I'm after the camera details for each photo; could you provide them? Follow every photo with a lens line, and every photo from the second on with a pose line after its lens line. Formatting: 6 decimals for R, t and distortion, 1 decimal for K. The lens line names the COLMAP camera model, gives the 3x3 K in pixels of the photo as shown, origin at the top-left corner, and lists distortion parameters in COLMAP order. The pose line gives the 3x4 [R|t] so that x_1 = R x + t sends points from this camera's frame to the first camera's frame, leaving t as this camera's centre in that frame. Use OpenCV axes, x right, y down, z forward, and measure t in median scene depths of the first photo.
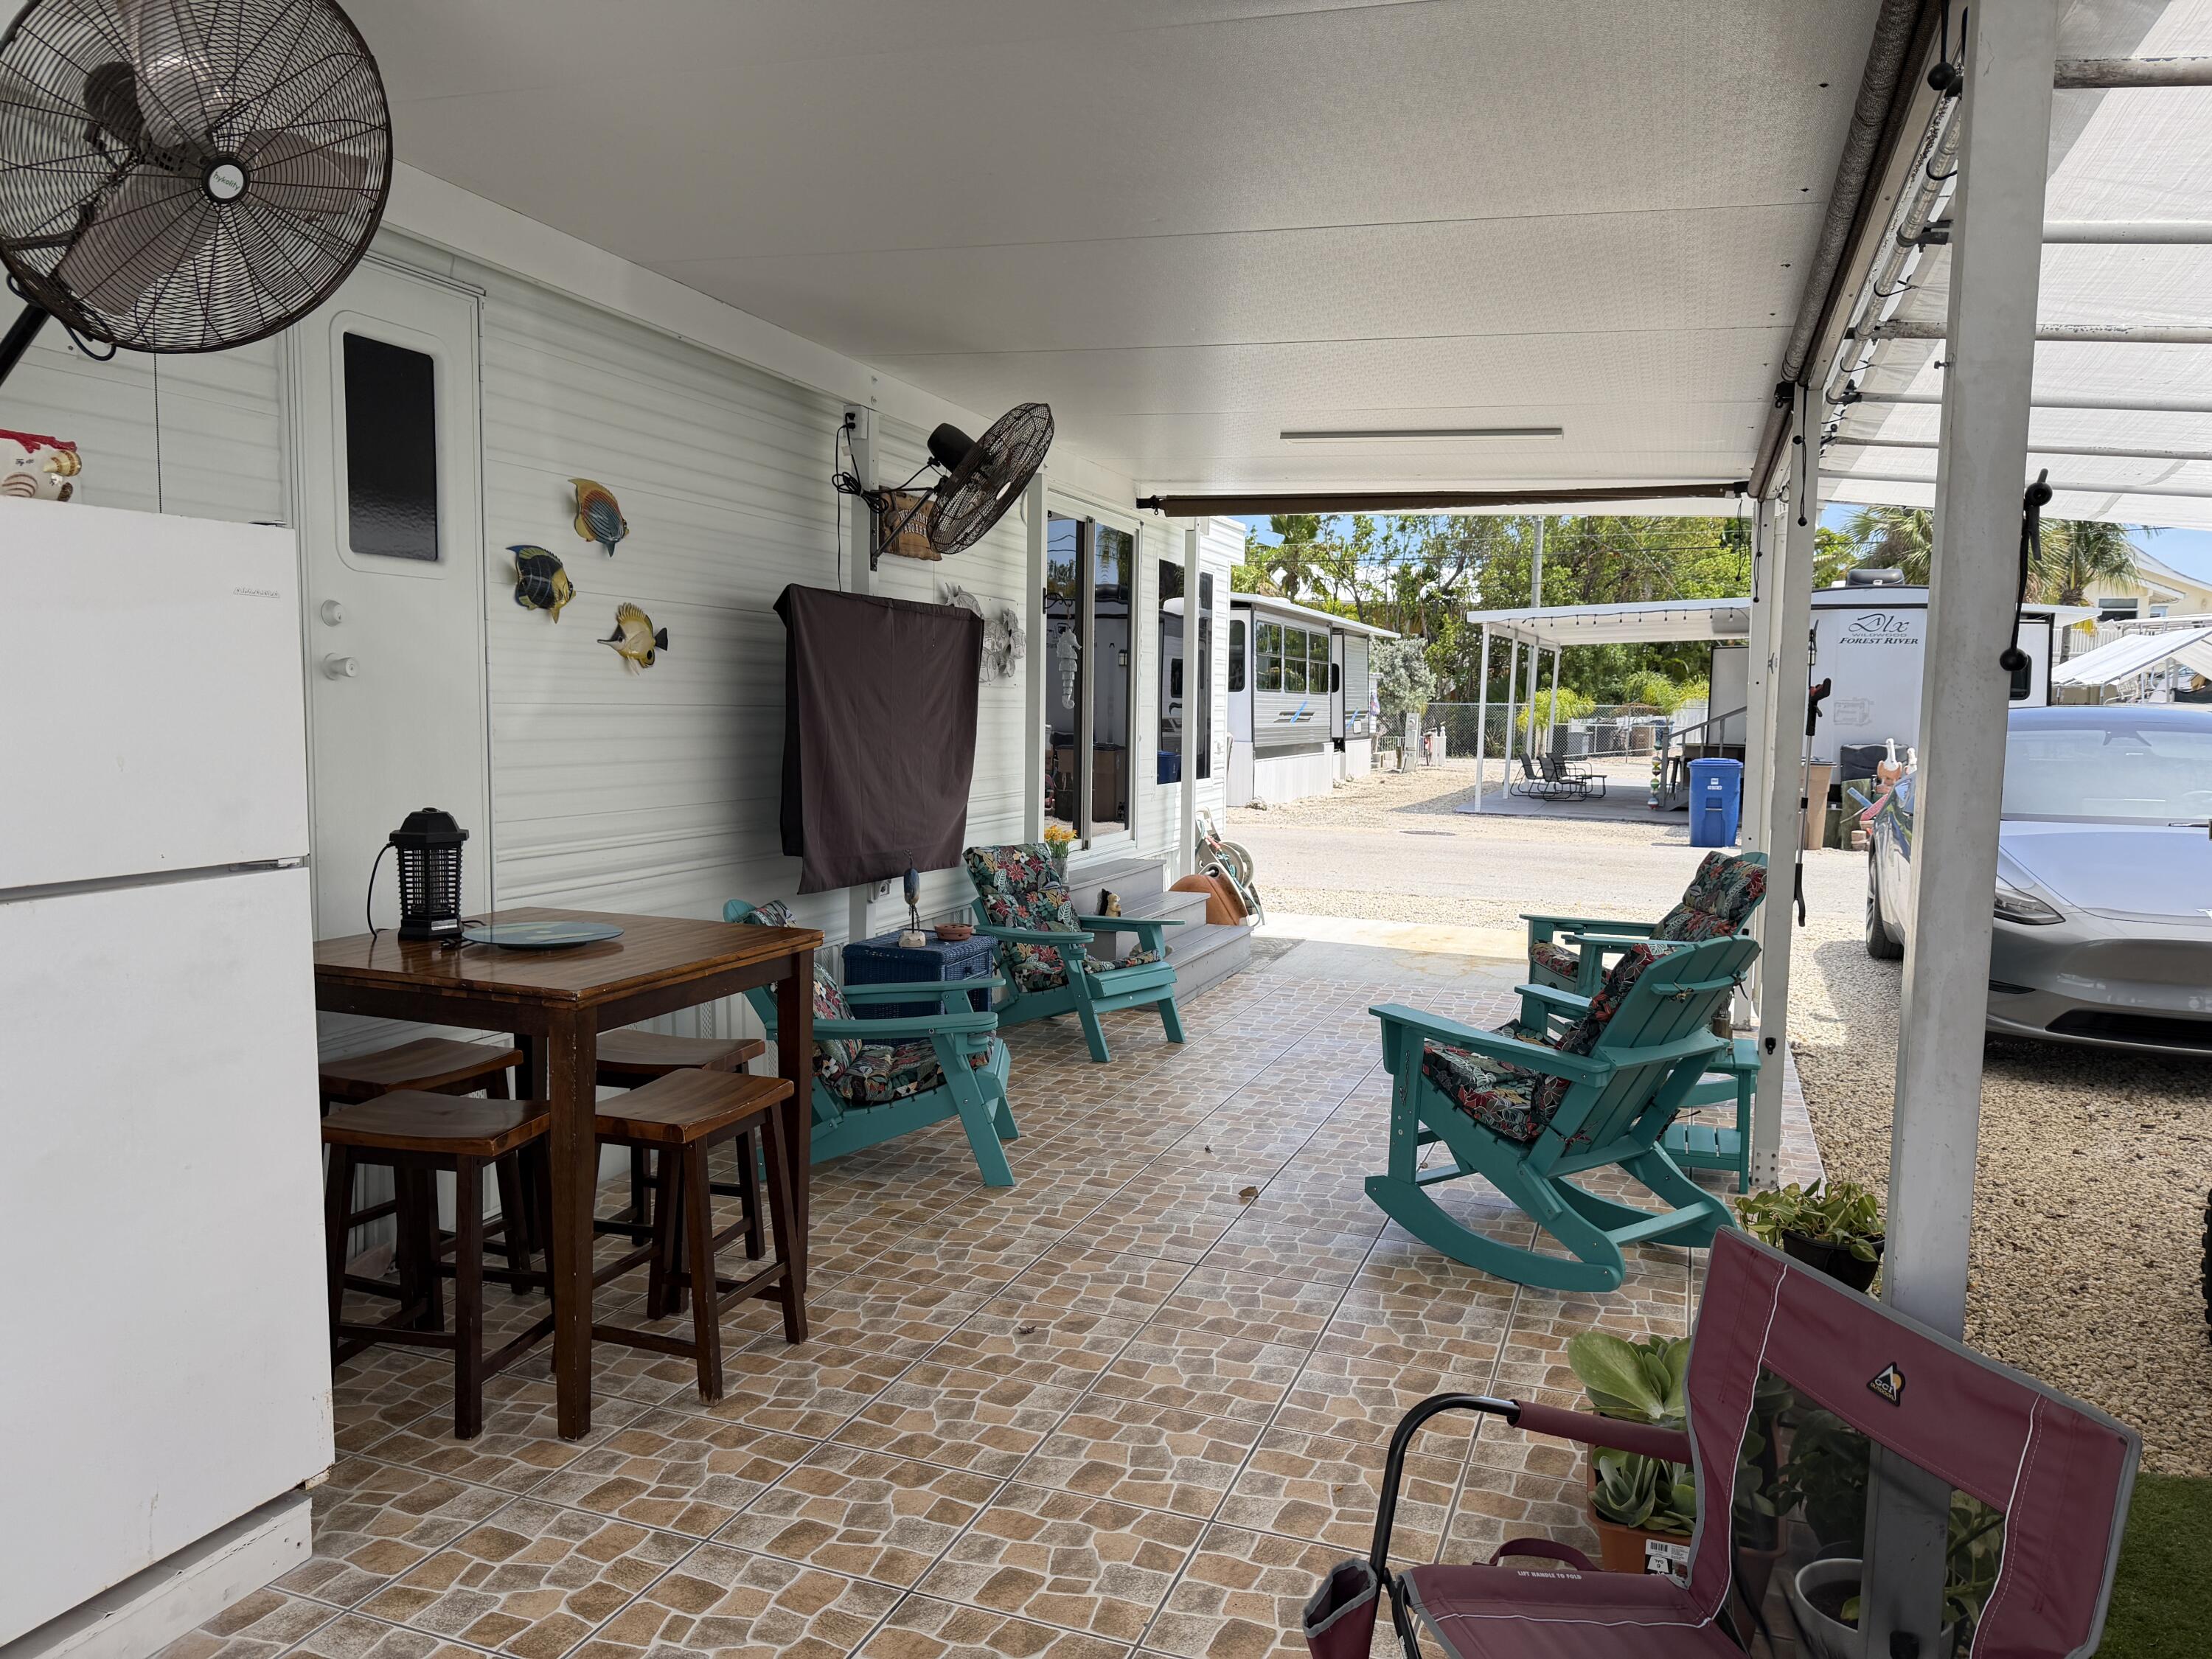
lens RADIAL K [[1545.6, 0, 1106.0], [0, 1545.6, 829.5], [0, 0, 1]] dist [0.136512, -0.232368]
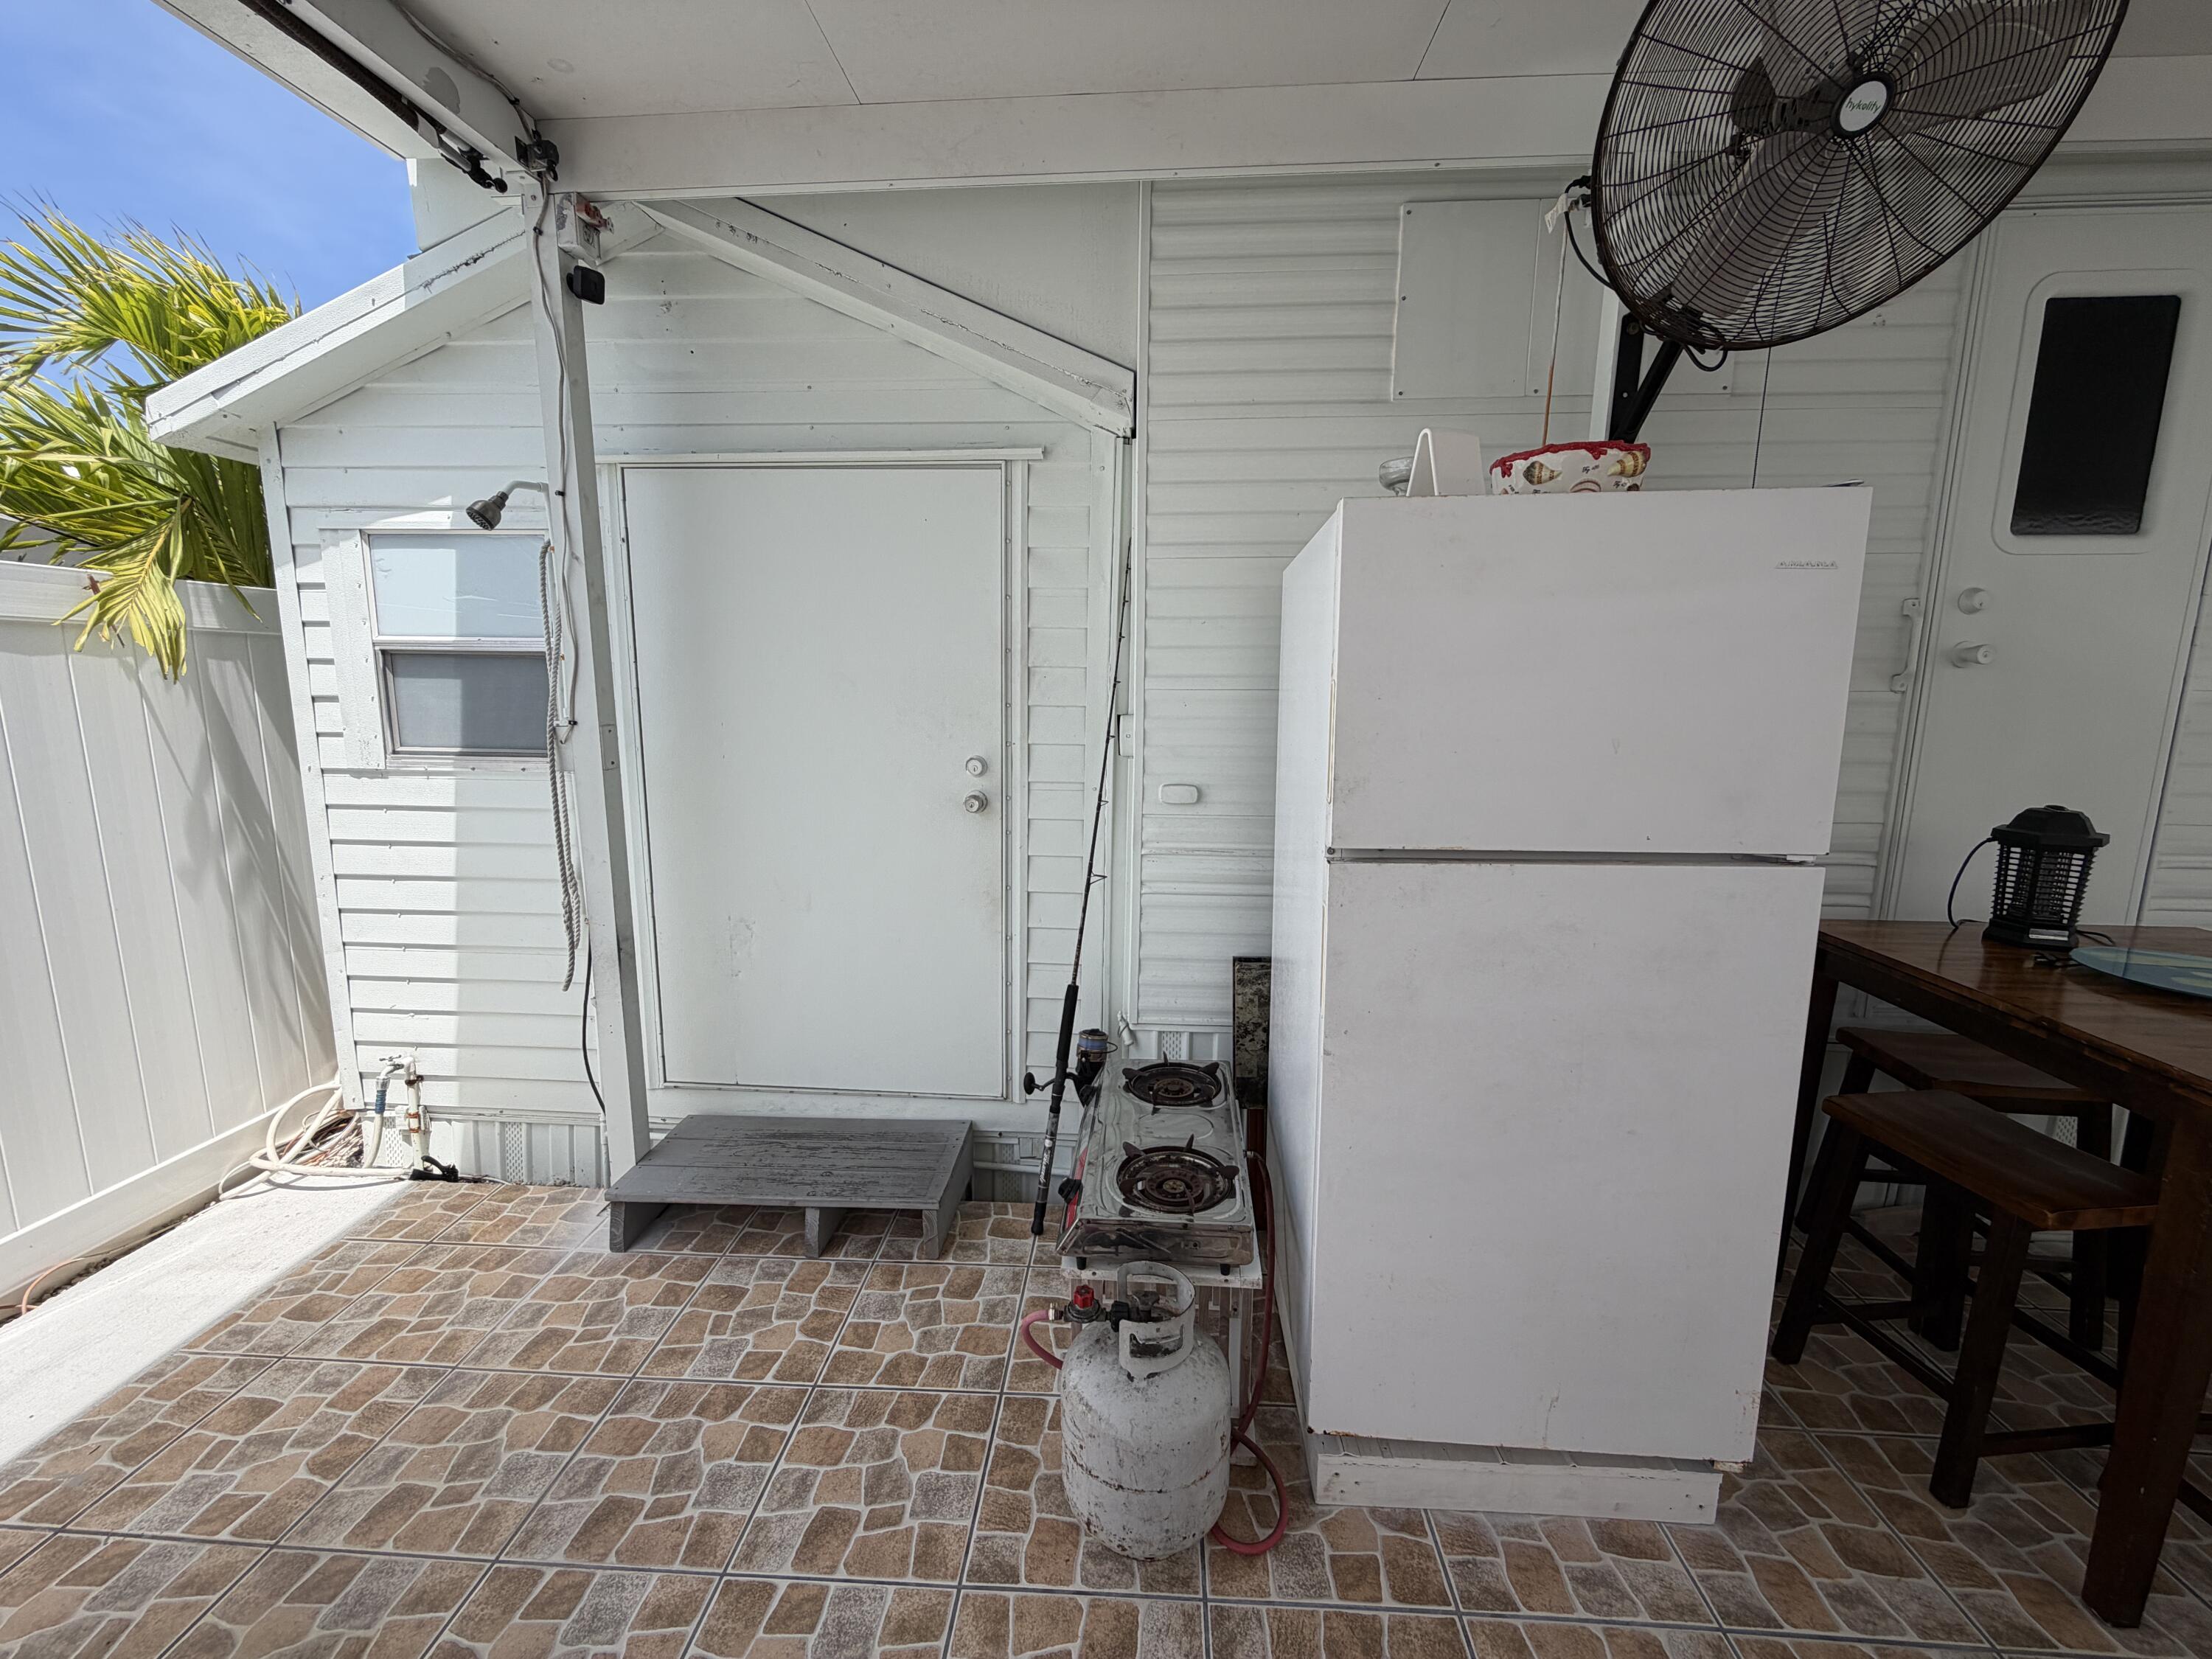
lens RADIAL K [[879.8, 0, 1097.4], [0, 879.8, 831.6], [0, 0, 1]] dist [-0.002104, -0.000005]
pose [[0.293424, 0.143646, -0.945129, -0.083842], [-0.079211, 0.988900, 0.125706, -0.014497], [0.952695, 0.037979, 0.301546, 0.243446]]
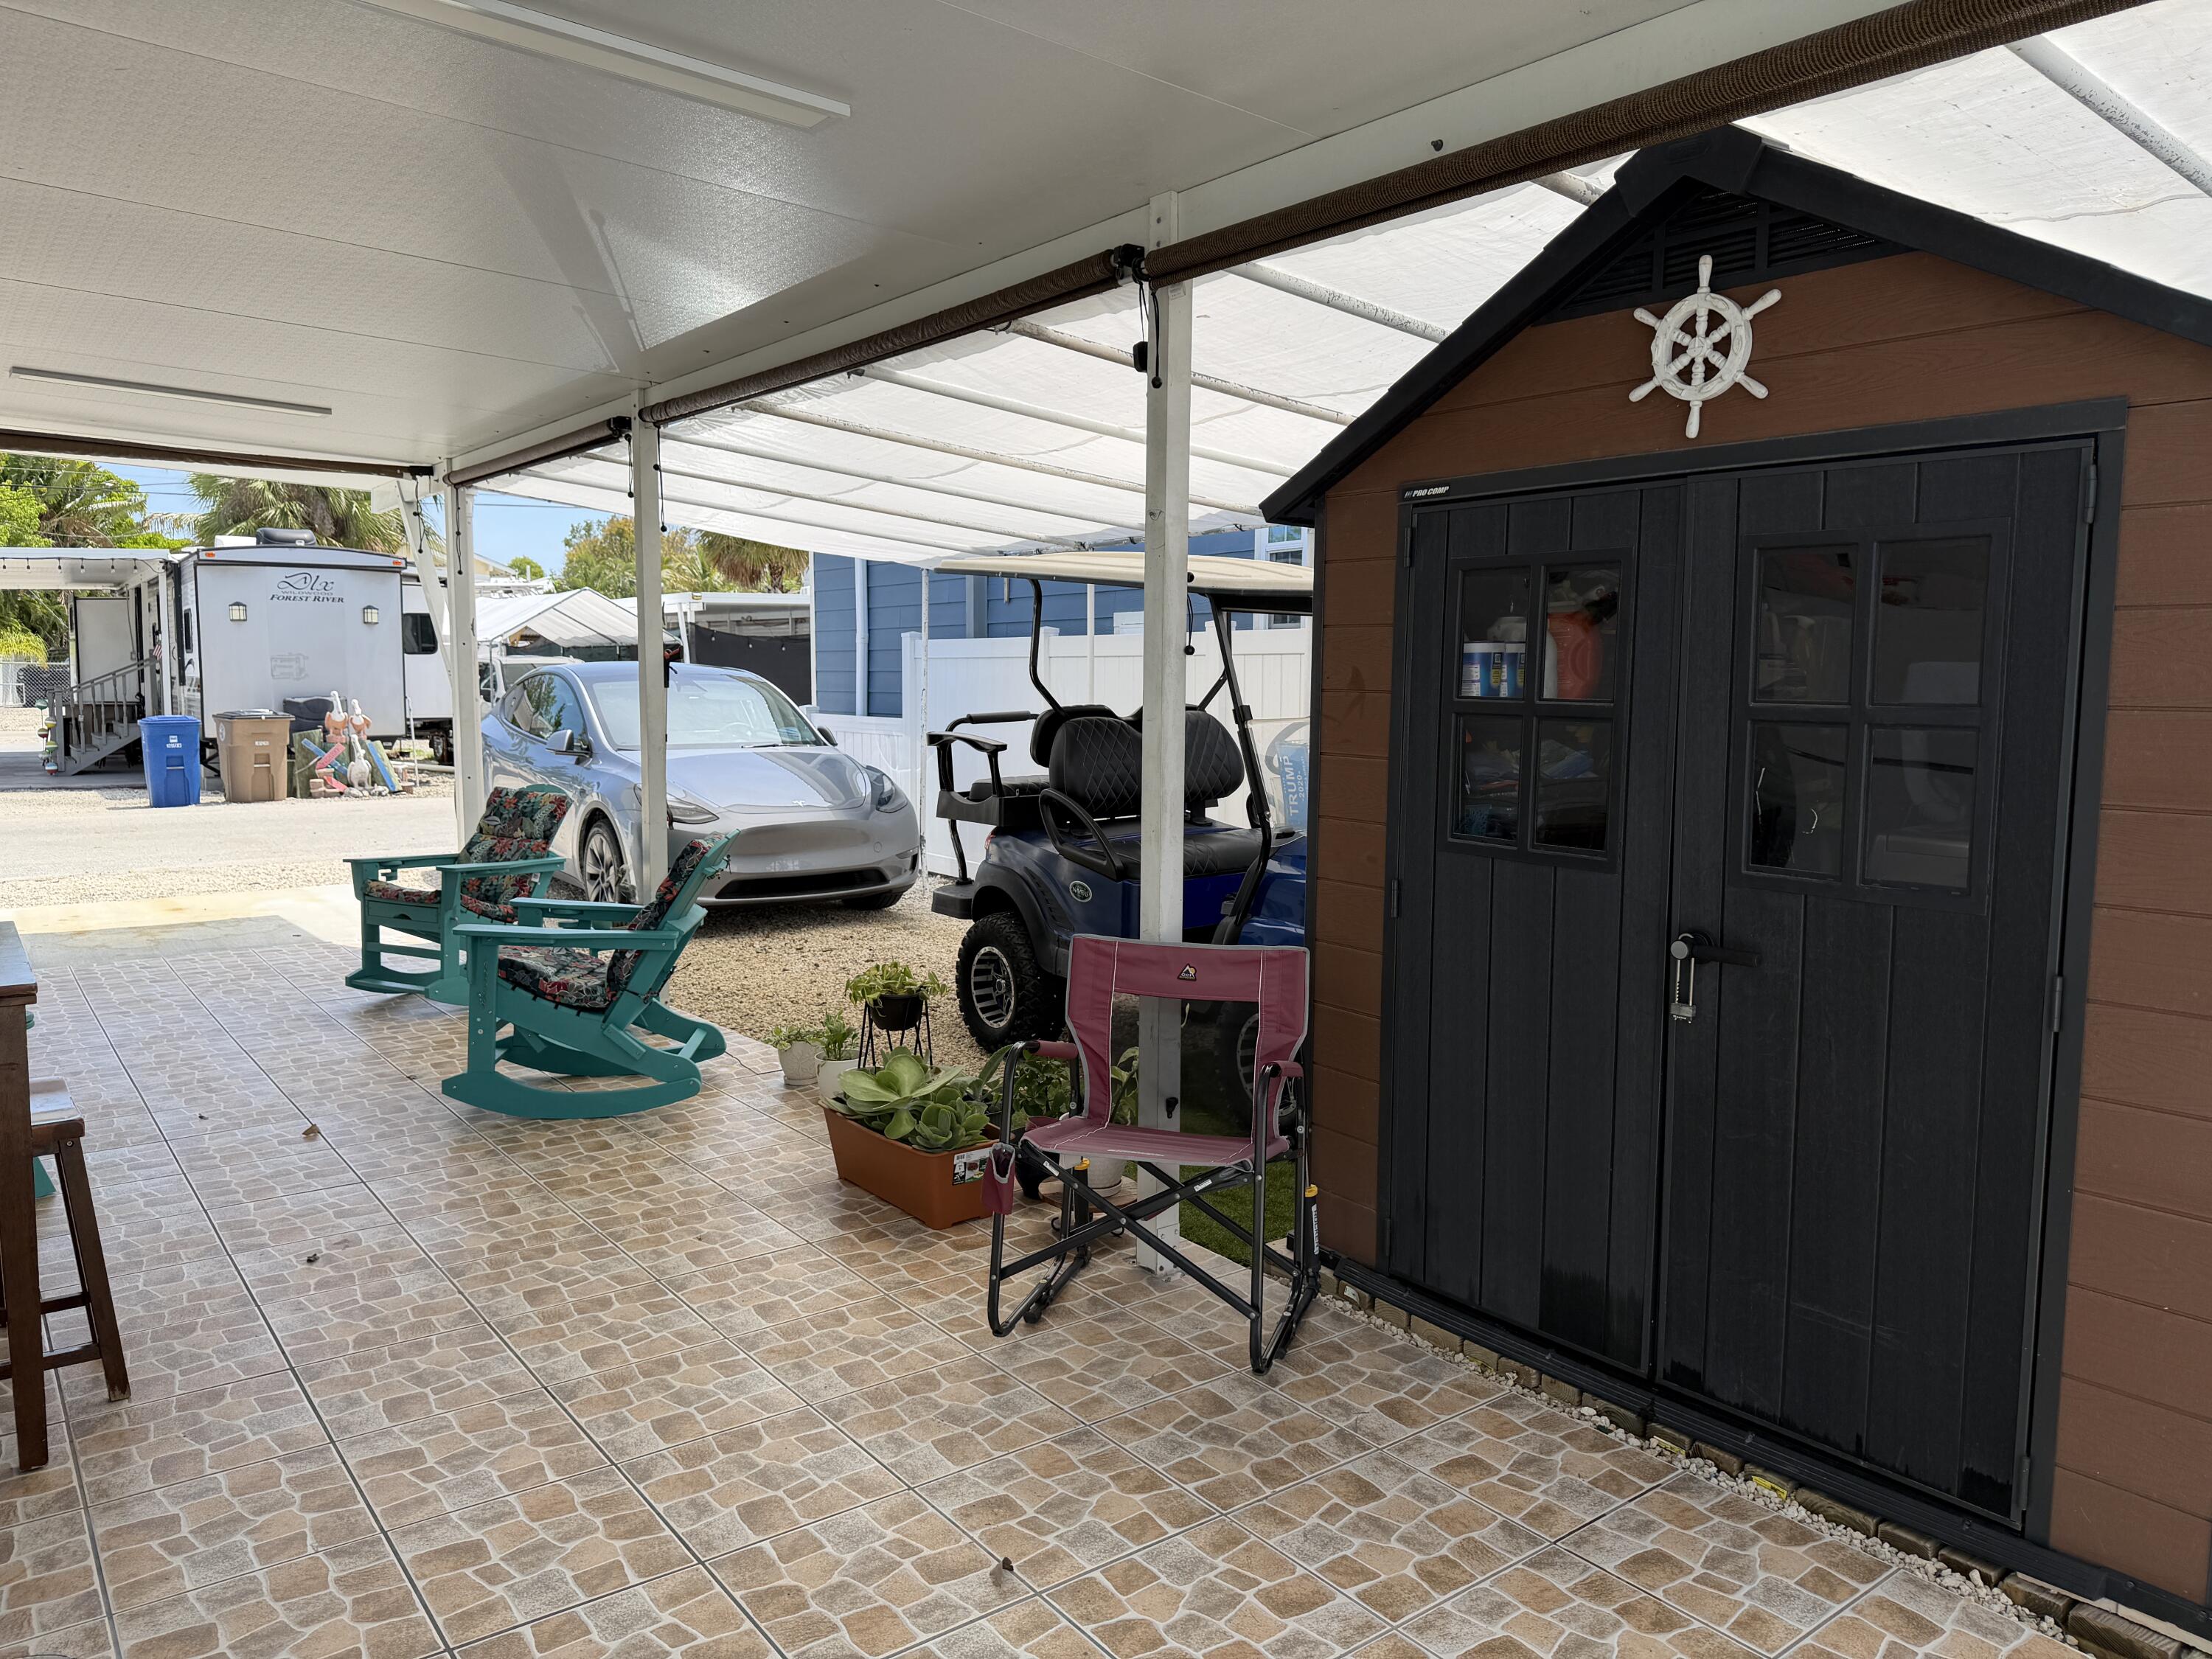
lens RADIAL K [[1545.6, 0, 1106.0], [0, 1545.6, 829.5], [0, 0, 1]] dist [0.136512, -0.232368]
pose [[0.524357, -0.097060, 0.845949, -0.507558], [0.071265, 0.994999, 0.069988, -0.005869], [-0.848511, 0.023588, 0.528651, -0.026360]]
